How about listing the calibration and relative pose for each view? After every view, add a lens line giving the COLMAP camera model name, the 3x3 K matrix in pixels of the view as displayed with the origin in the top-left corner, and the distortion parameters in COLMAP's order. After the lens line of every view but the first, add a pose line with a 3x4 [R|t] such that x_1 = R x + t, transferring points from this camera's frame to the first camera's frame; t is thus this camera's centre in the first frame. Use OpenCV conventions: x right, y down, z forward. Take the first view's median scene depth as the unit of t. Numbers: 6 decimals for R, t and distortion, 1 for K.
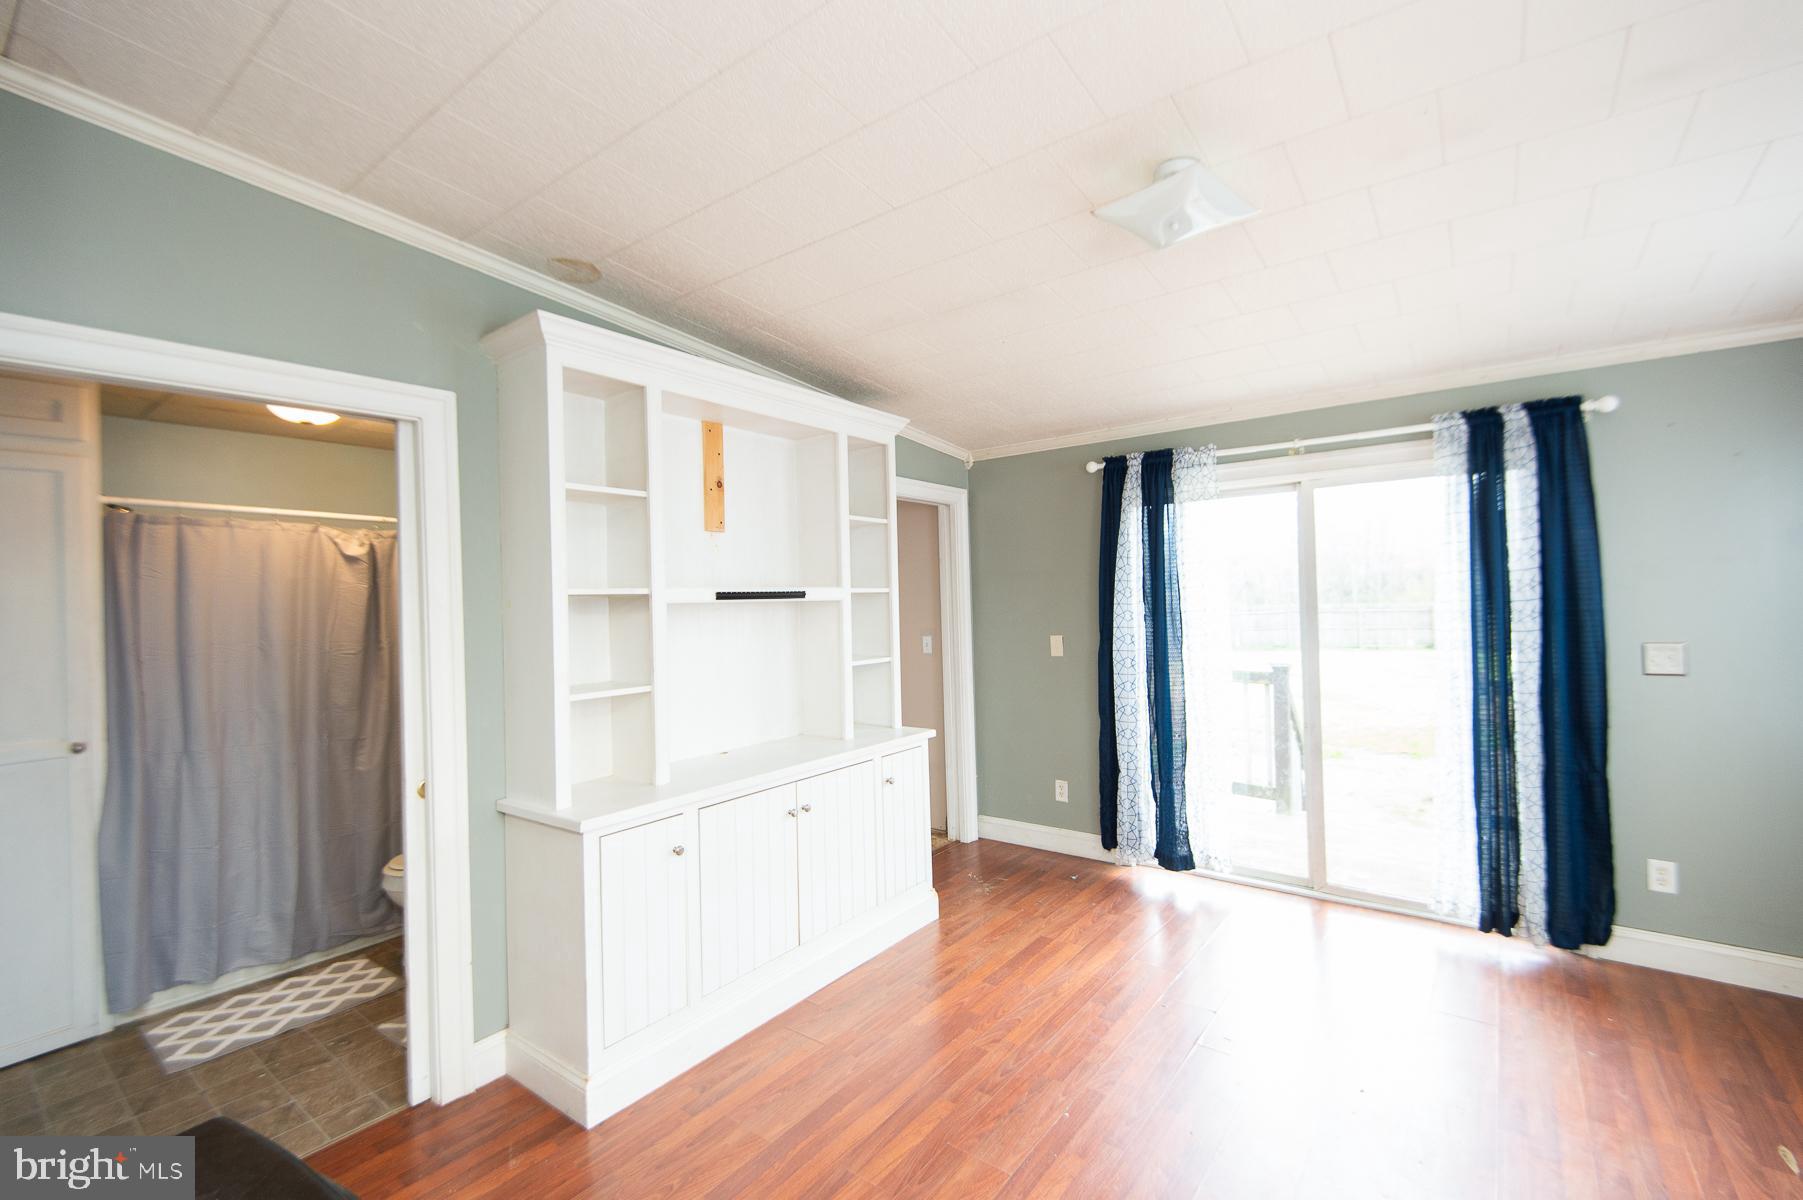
lens RADIAL K [[783.1, 0, 904.2], [0, 783.1, 591.8], [0, 0, 1]] dist [0.013820, -0.010838]
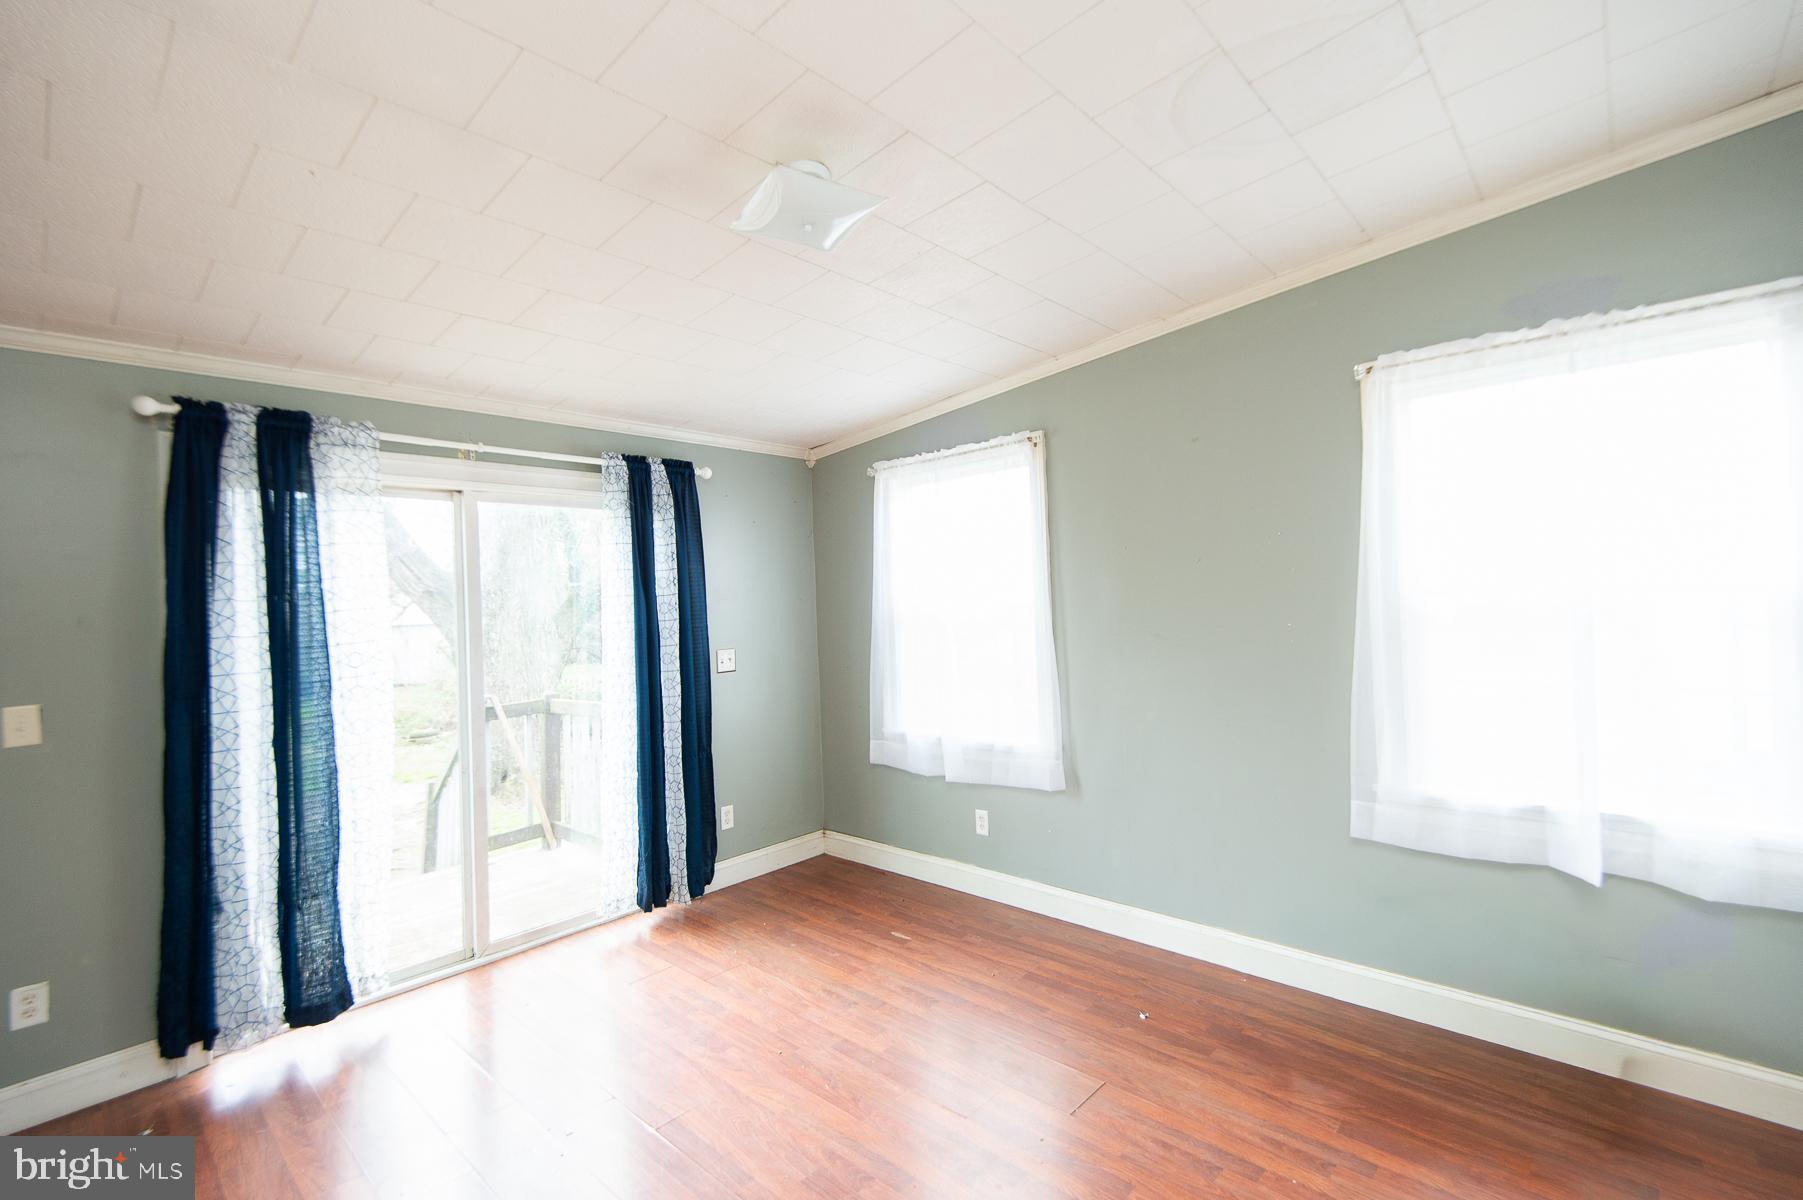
lens RADIAL K [[783.1, 0, 912.8], [0, 783.1, 597.6], [0, 0, 1]] dist [0.013820, -0.010838]
pose [[0.087013, 0.029234, 0.995778, -0.334994], [0.031429, 0.998991, -0.032075, 0.023534], [-0.995711, 0.034087, 0.086006, 0.448851]]
